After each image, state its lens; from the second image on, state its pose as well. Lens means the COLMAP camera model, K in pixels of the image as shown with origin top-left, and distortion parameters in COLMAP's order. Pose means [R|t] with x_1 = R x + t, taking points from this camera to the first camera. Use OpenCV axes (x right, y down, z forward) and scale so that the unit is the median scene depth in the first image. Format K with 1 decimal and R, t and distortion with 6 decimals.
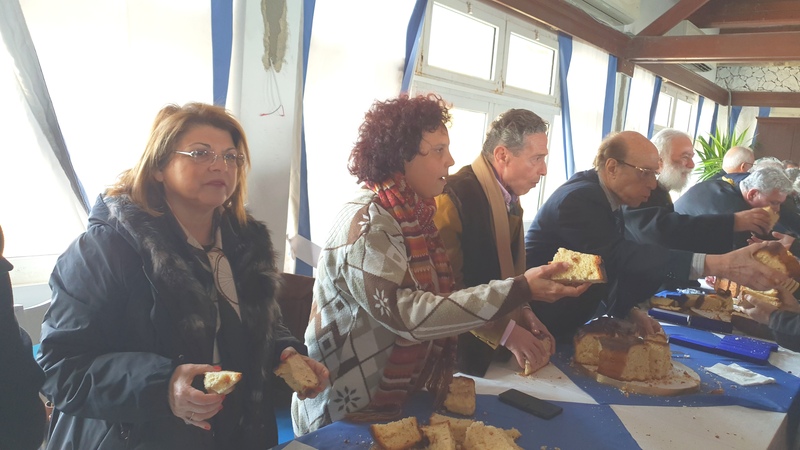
lens RADIAL K [[623.3, 0, 399.7], [0, 623.3, 228.9], [0, 0, 1]] dist [-0.016767, 0.001820]
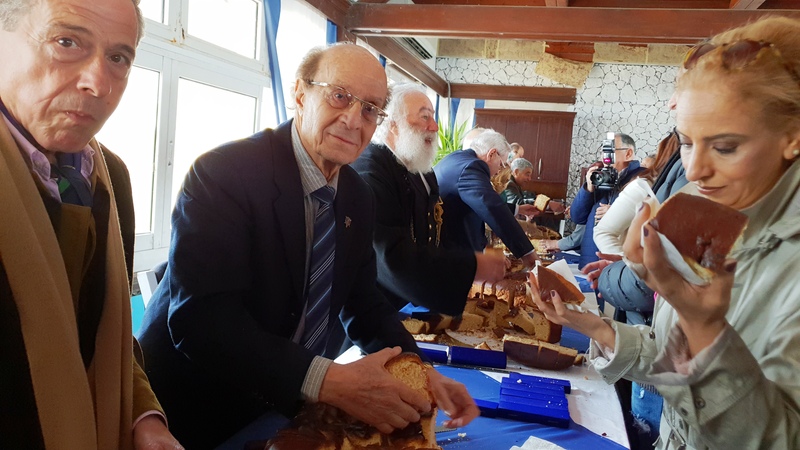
lens RADIAL K [[623.3, 0, 400.4], [0, 623.3, 225.1], [0, 0, 1]] dist [-0.016767, 0.001820]
pose [[0.913804, -0.053024, 0.402680, 0.050734], [0.056461, 0.998399, 0.003339, -0.000172], [-0.402212, 0.019685, 0.915335, 0.133310]]
